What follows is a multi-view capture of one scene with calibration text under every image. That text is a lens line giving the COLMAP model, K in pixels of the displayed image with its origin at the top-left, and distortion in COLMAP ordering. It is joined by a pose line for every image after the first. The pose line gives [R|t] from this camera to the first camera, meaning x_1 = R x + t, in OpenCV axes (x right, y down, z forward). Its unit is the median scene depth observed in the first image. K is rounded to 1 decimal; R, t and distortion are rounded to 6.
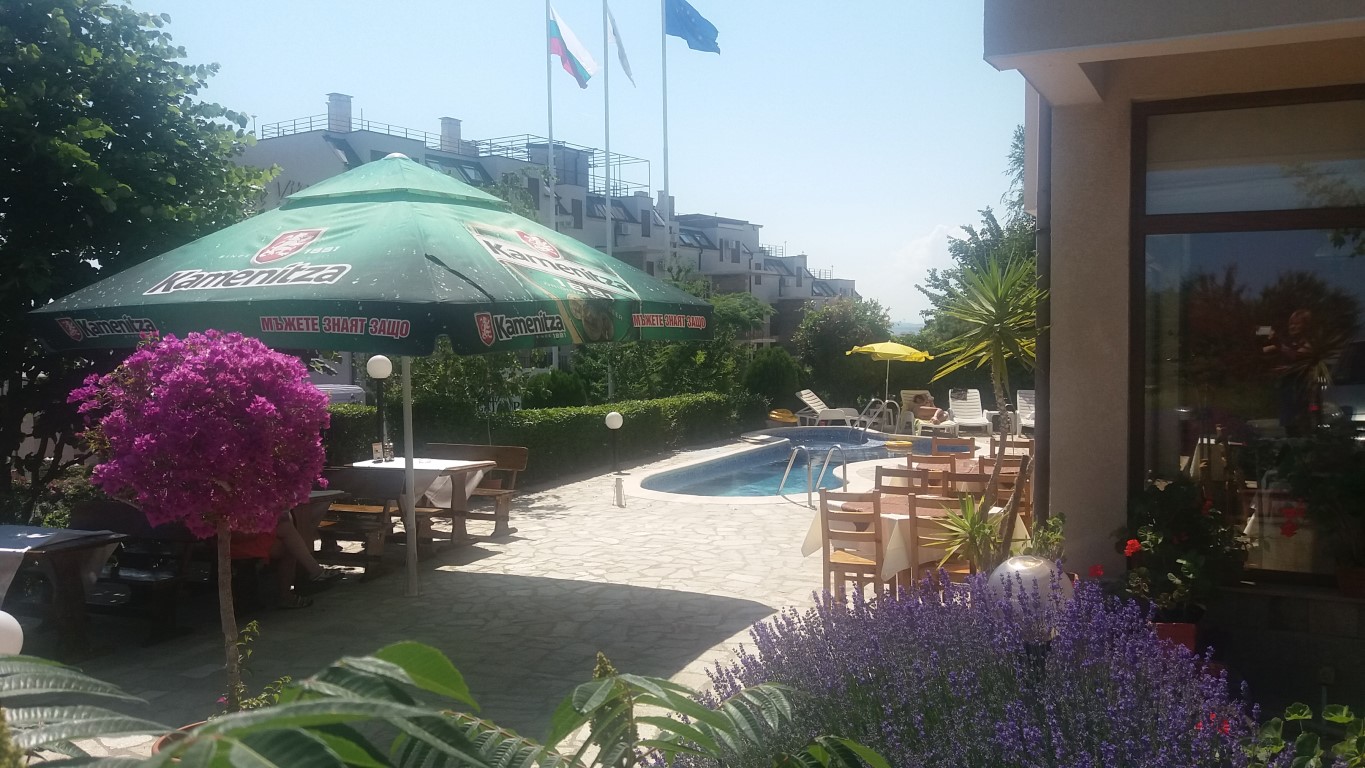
lens RADIAL K [[1284.3, 0, 682.5], [0, 1284.3, 384.0], [0, 0, 1]] dist [0.119725, -0.002577]
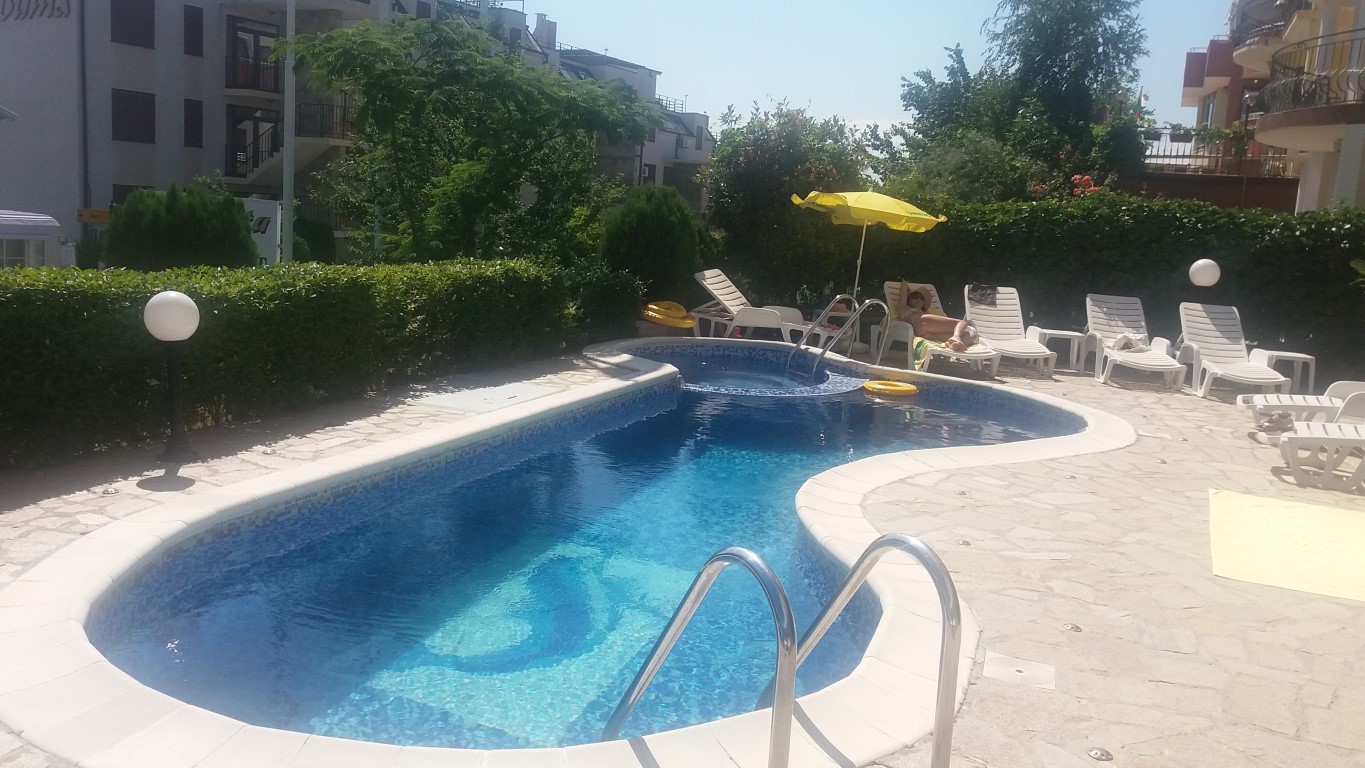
lens RADIAL K [[1284.3, 0, 682.5], [0, 1284.3, 384.0], [0, 0, 1]] dist [0.119725, -0.002577]
pose [[0.993981, 0.060223, 0.091512, 0.036674], [-0.068743, 0.993291, 0.092995, 0.003263], [-0.085297, -0.098726, 0.991452, 0.460335]]
